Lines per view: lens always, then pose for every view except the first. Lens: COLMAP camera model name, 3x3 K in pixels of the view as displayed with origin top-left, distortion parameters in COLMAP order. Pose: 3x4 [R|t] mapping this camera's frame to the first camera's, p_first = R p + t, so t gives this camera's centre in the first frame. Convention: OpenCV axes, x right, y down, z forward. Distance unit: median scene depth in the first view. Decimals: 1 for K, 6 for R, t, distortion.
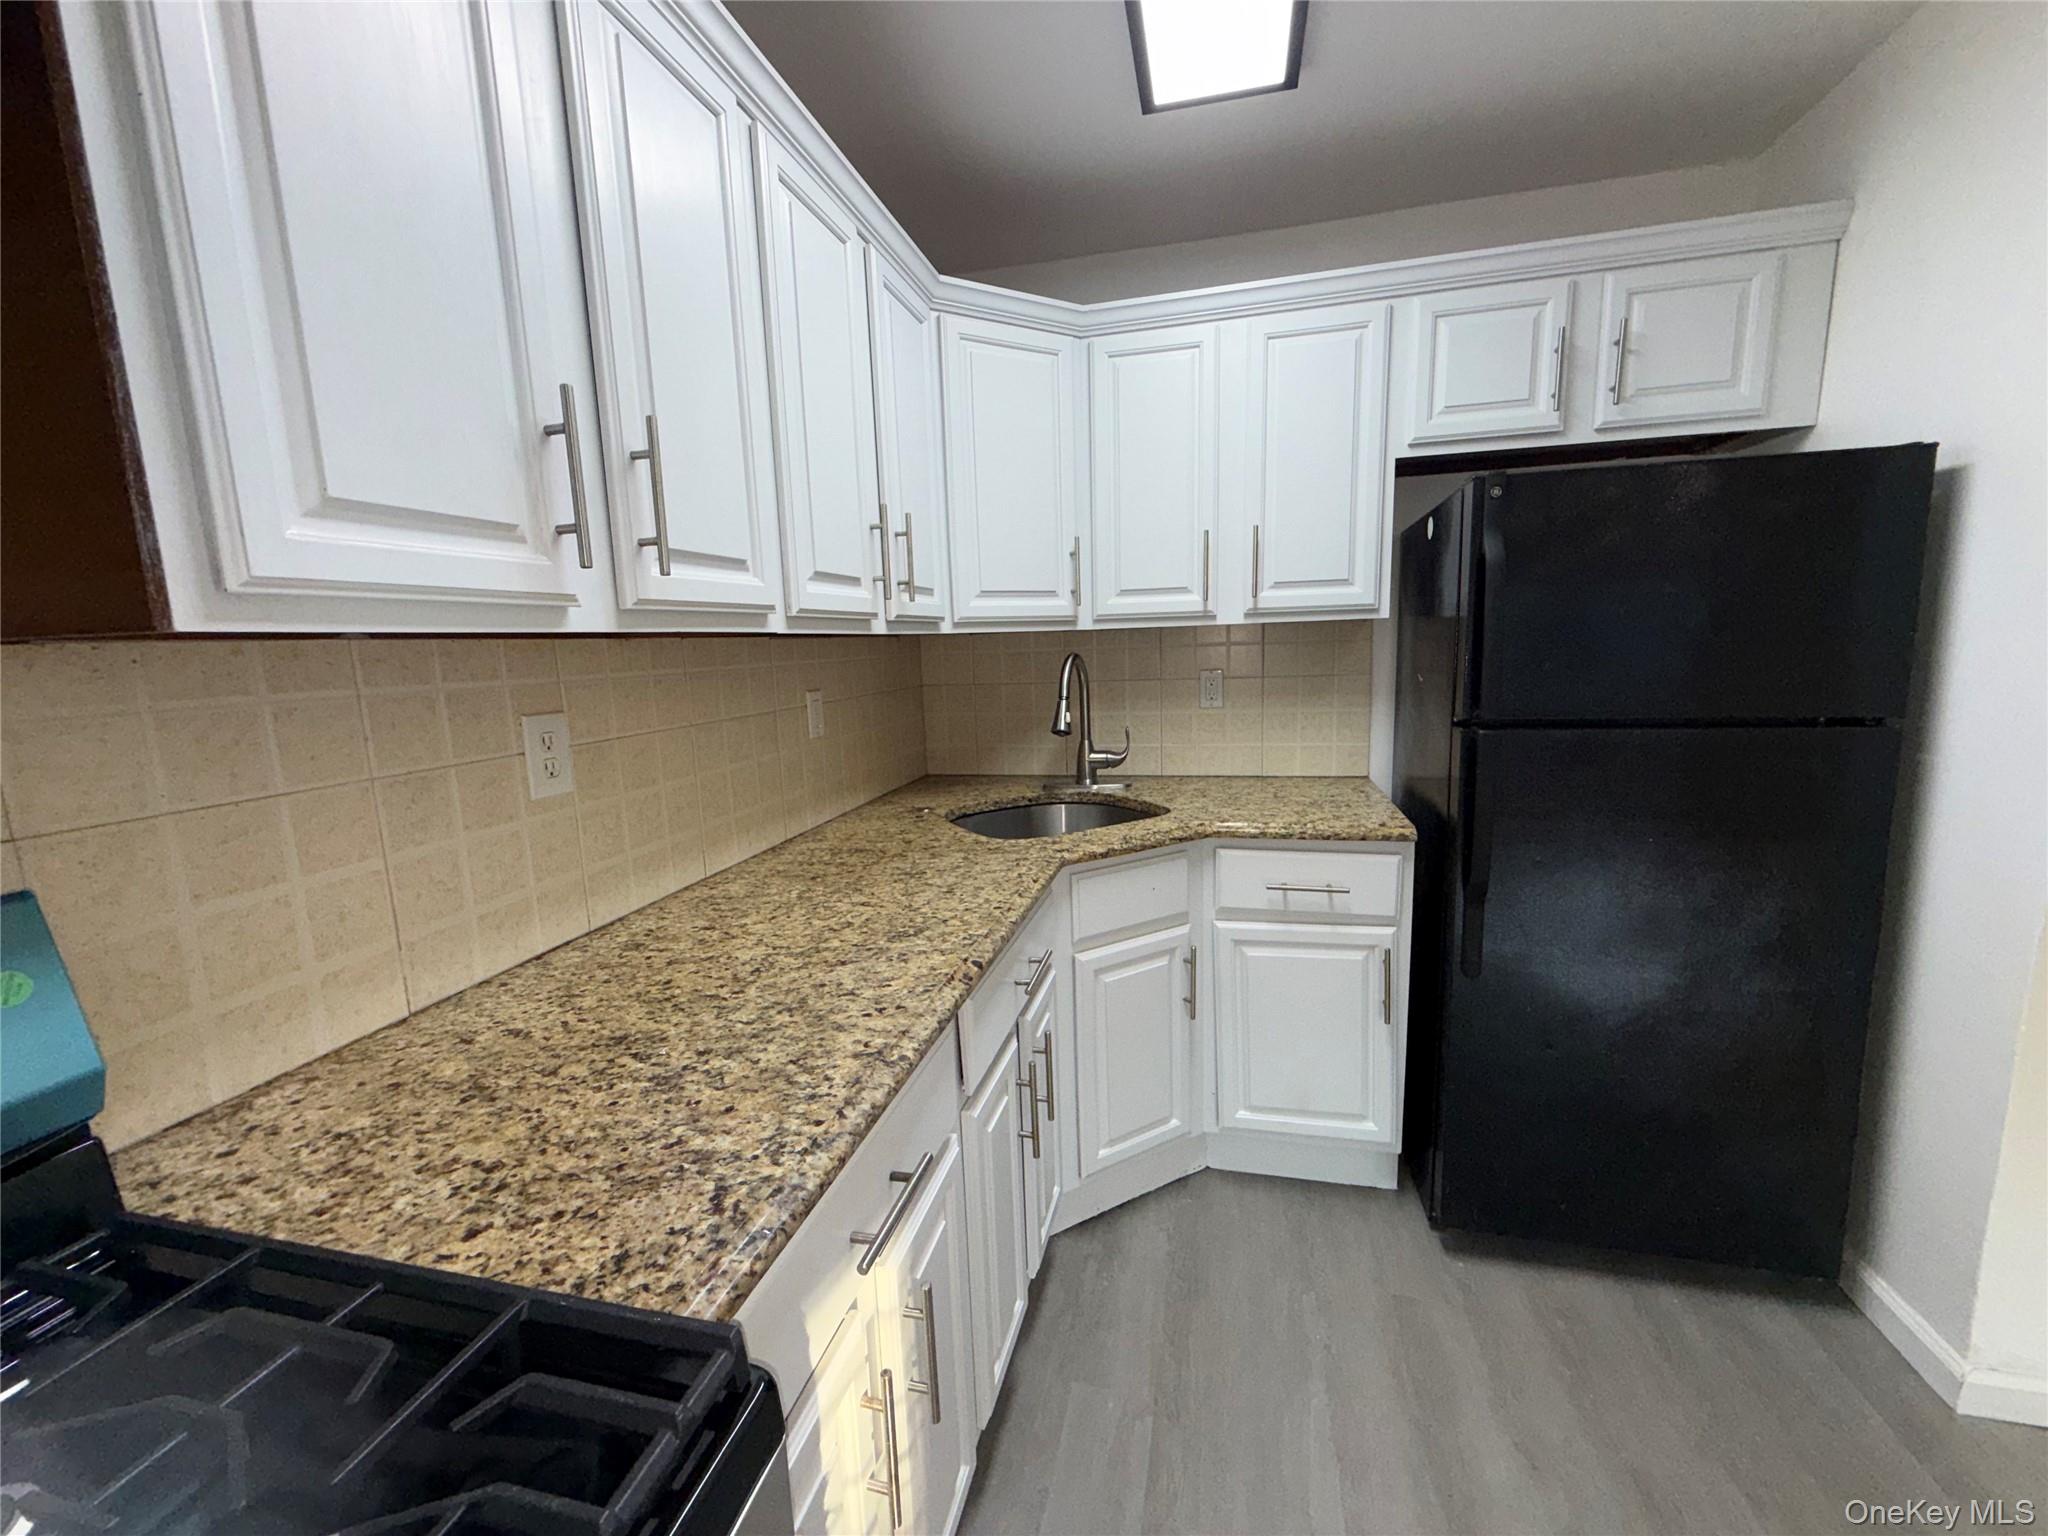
lens RADIAL K [[815.5, 0, 1018.1], [0, 815.5, 768.7], [0, 0, 1]] dist [-0.000701, -0.000194]
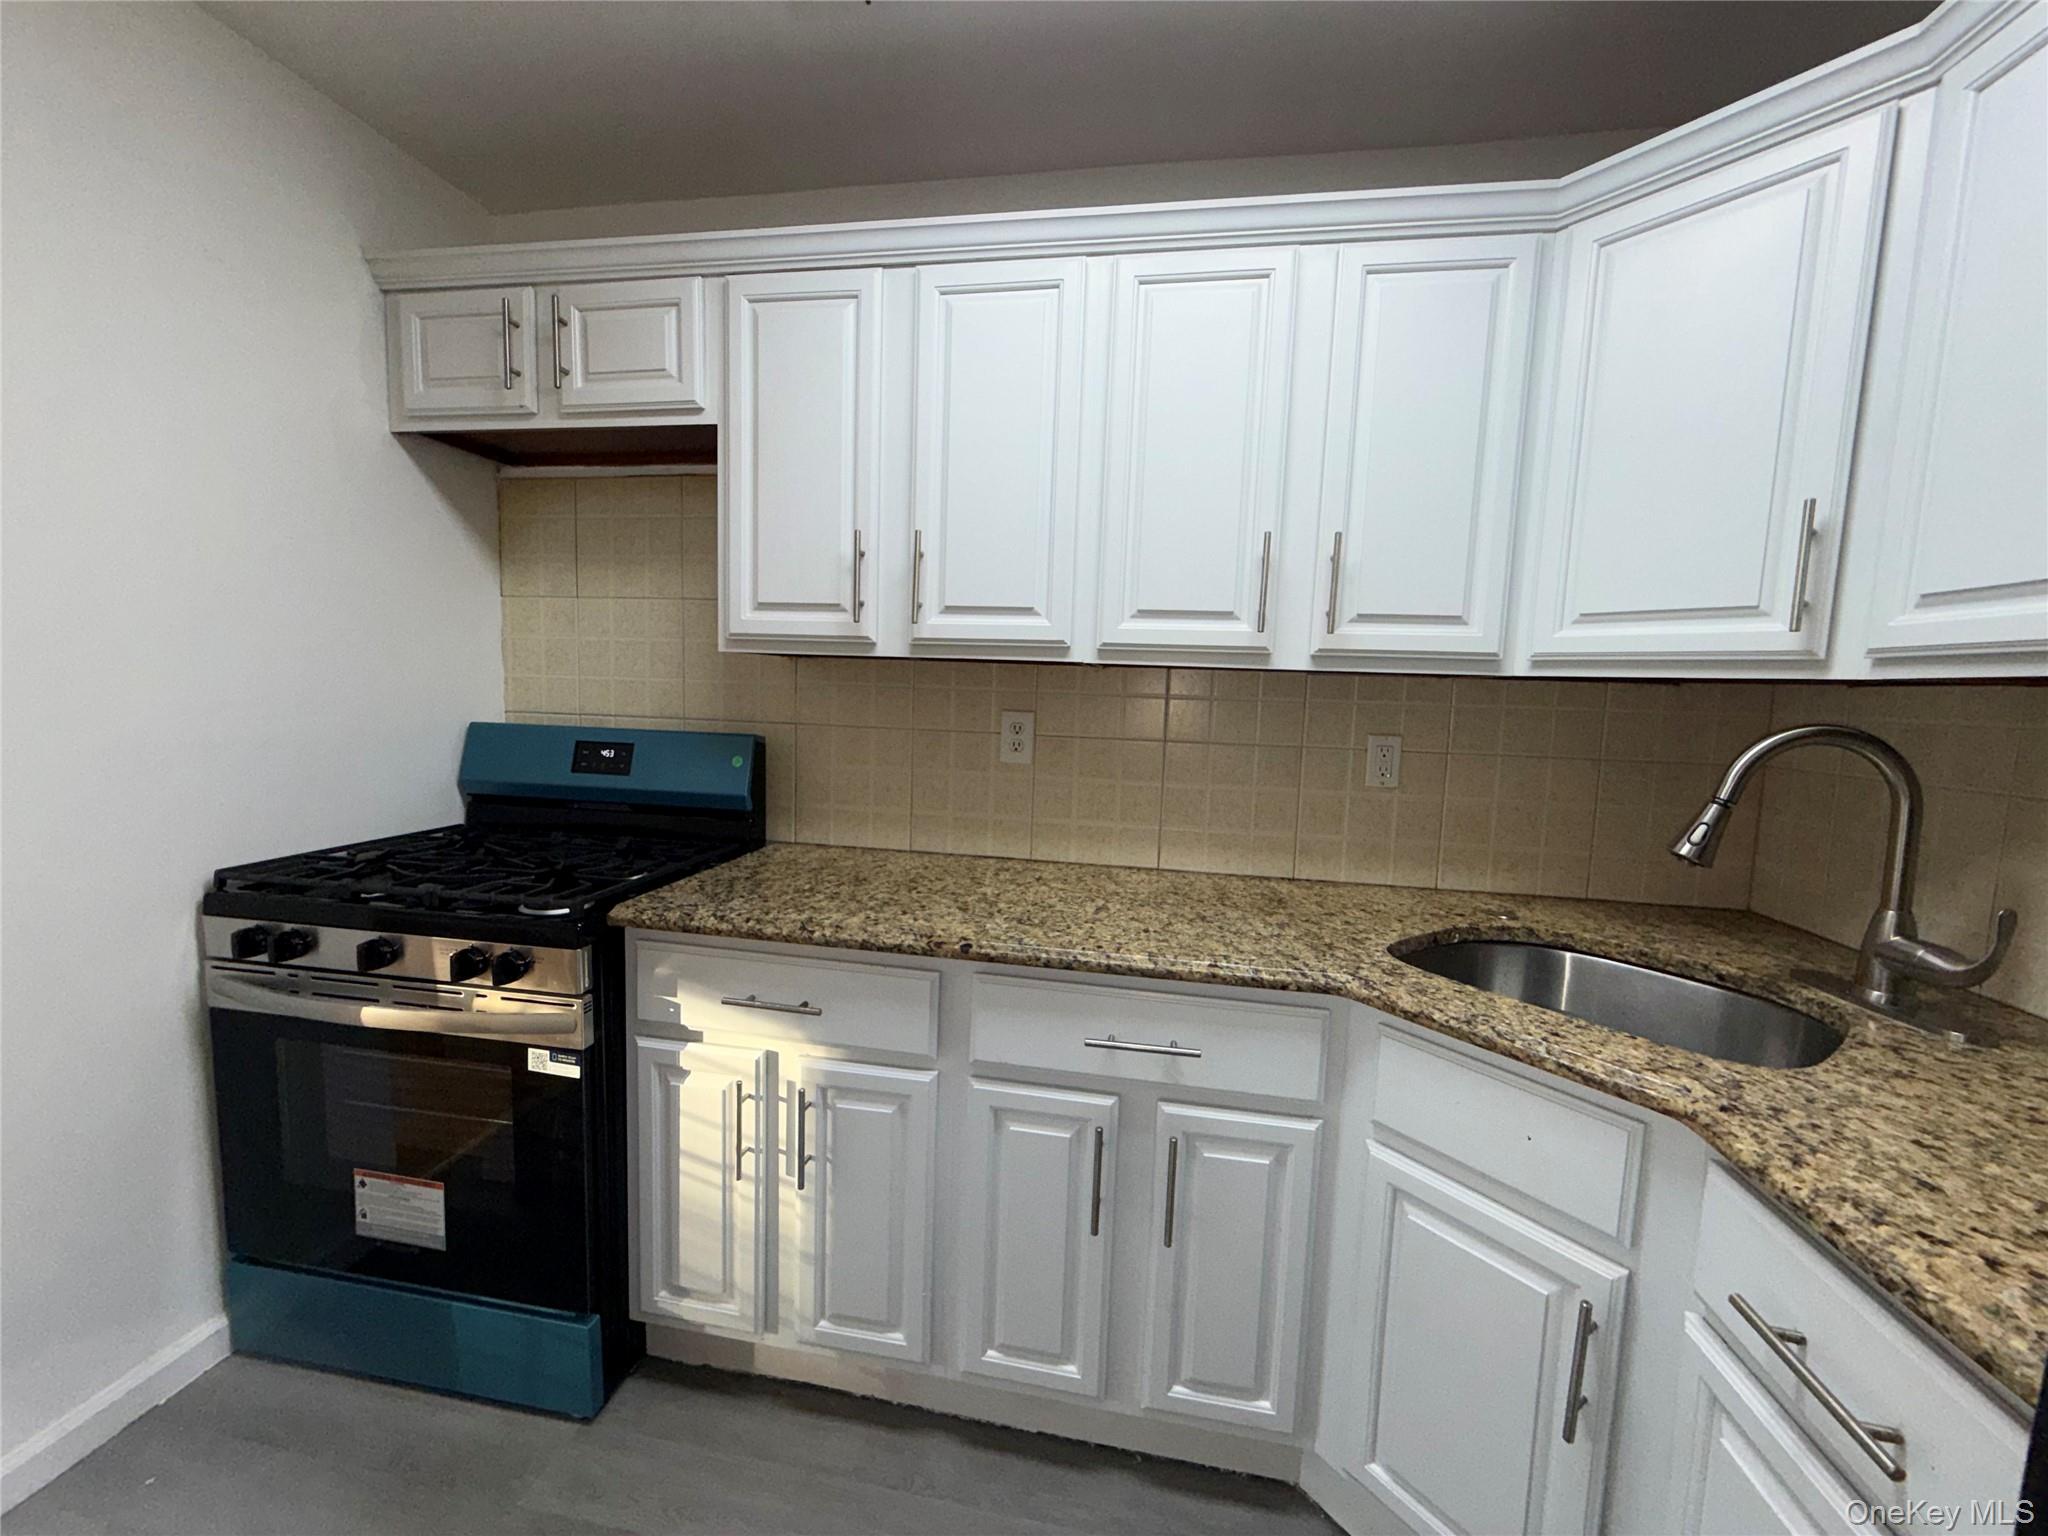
lens RADIAL K [[818.4, 0, 1018.6], [0, 818.4, 766.9], [0, 0, 1]] dist [-0.000573, 0.000201]
pose [[0.077271, 0.135208, -0.987800, 0.655495], [-0.191356, 0.974353, 0.118399, -0.097704], [0.978474, 0.179873, 0.101162, 0.561245]]
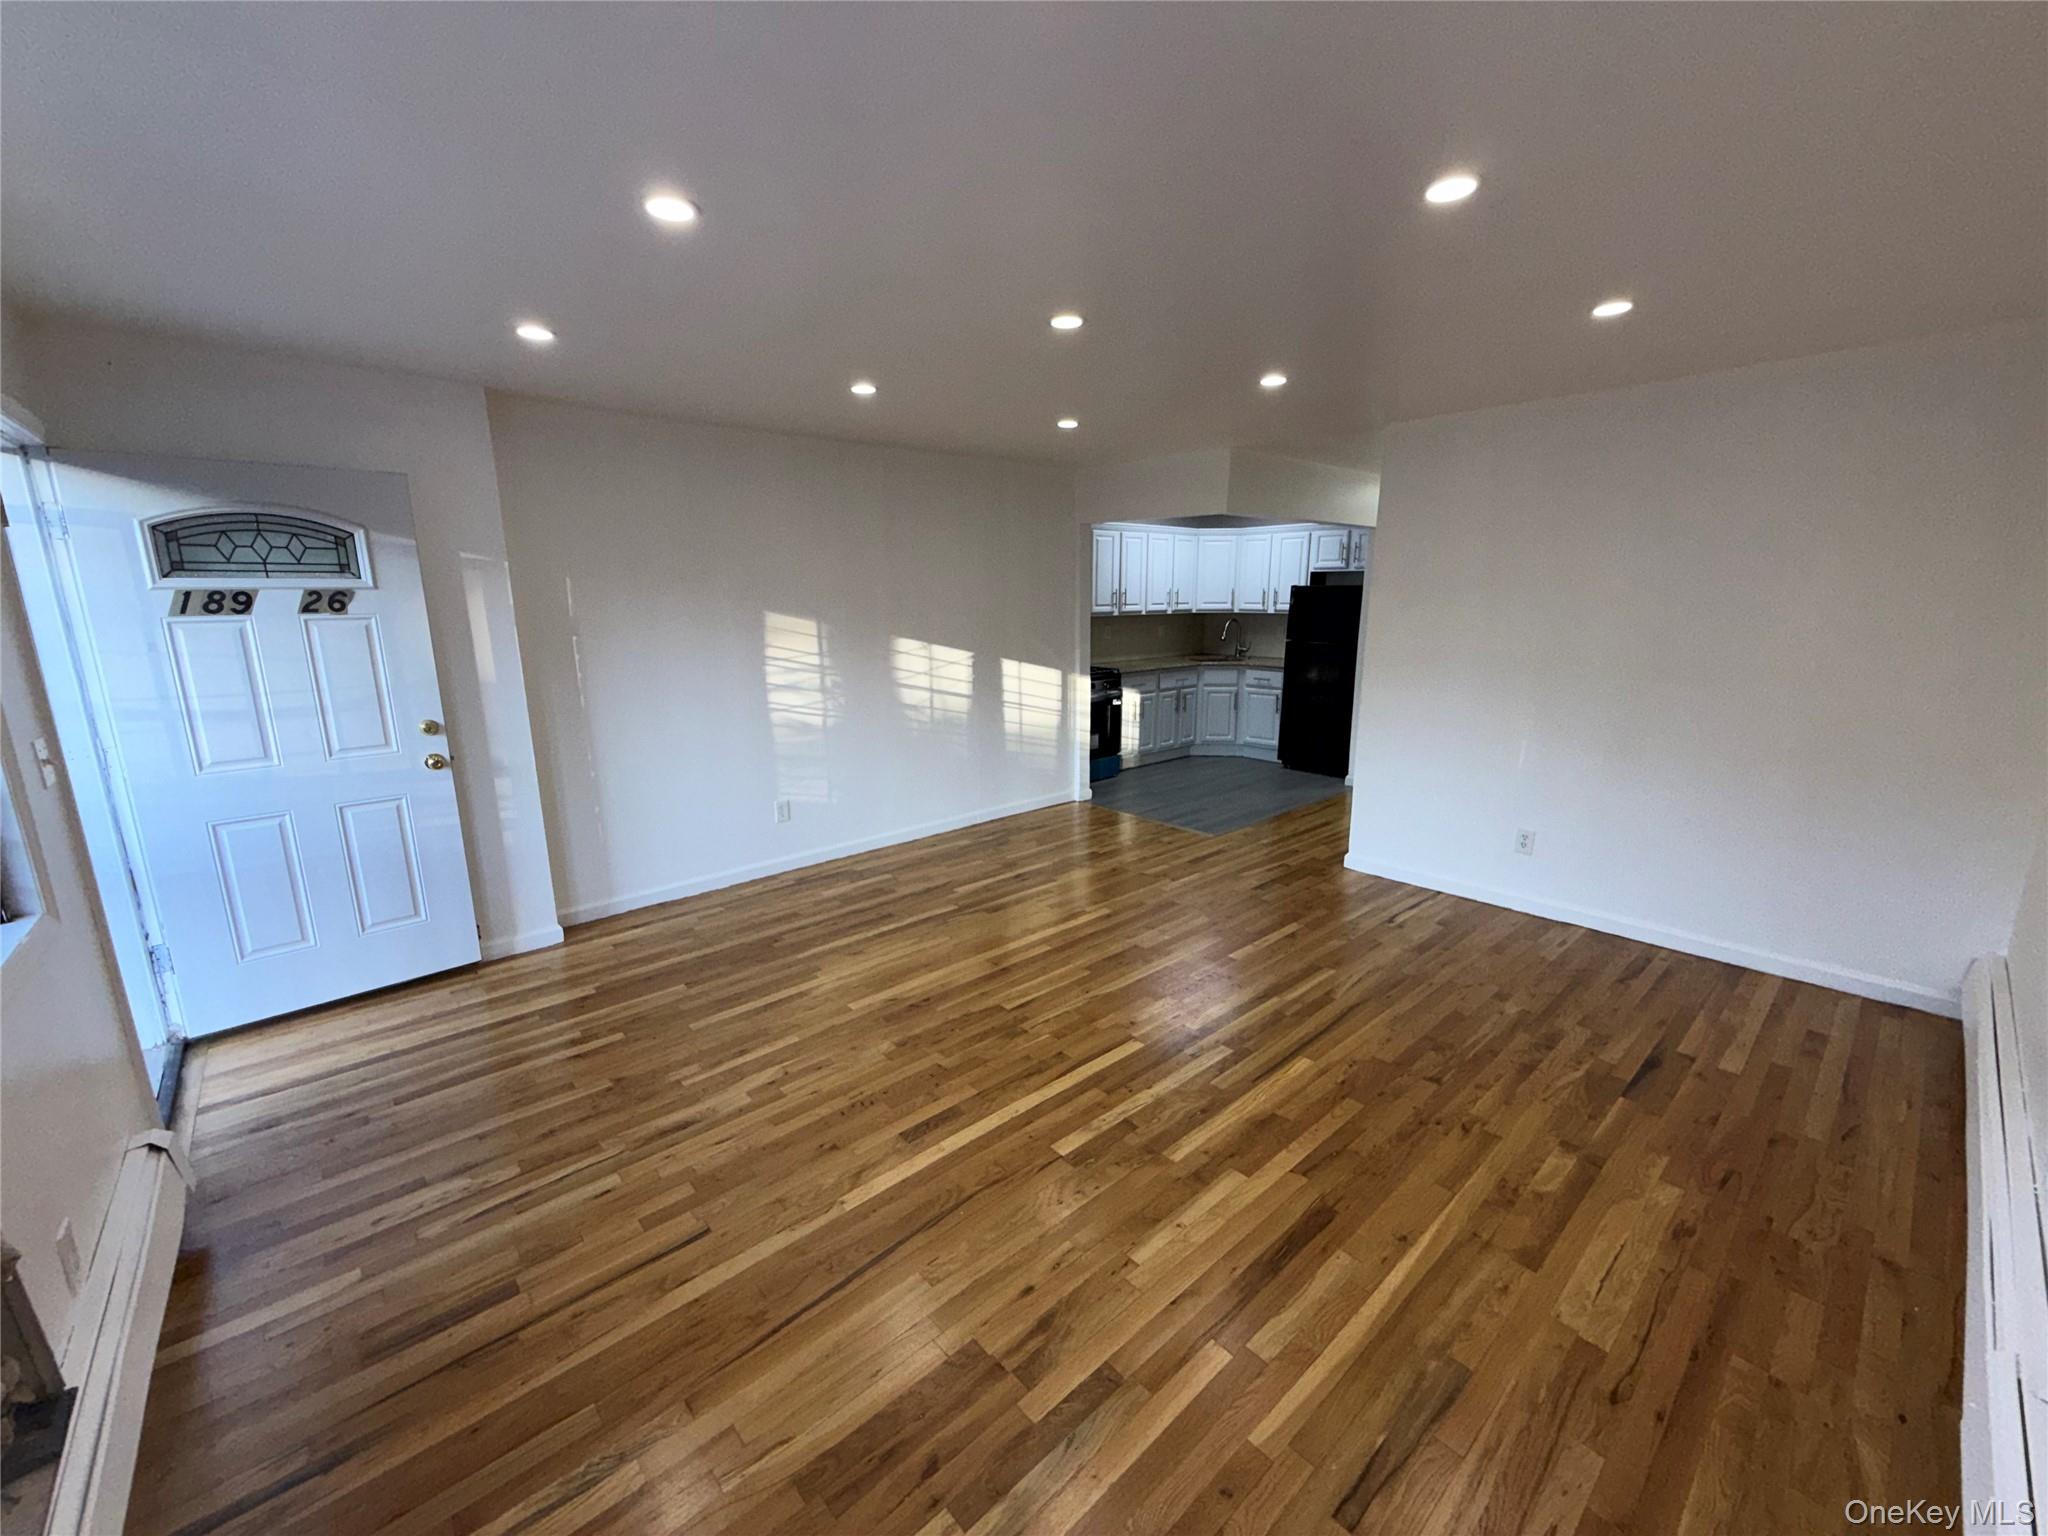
lens RADIAL K [[818.4, 0, 1018.6], [0, 818.4, 766.9], [0, 0, 1]] dist [-0.000573, 0.000201]
pose [[0.827195, 0.146849, -0.542388, 1.662054], [-0.107695, 0.988786, 0.103464, 0.292605], [0.551499, -0.027173, 0.833733, -3.190319]]
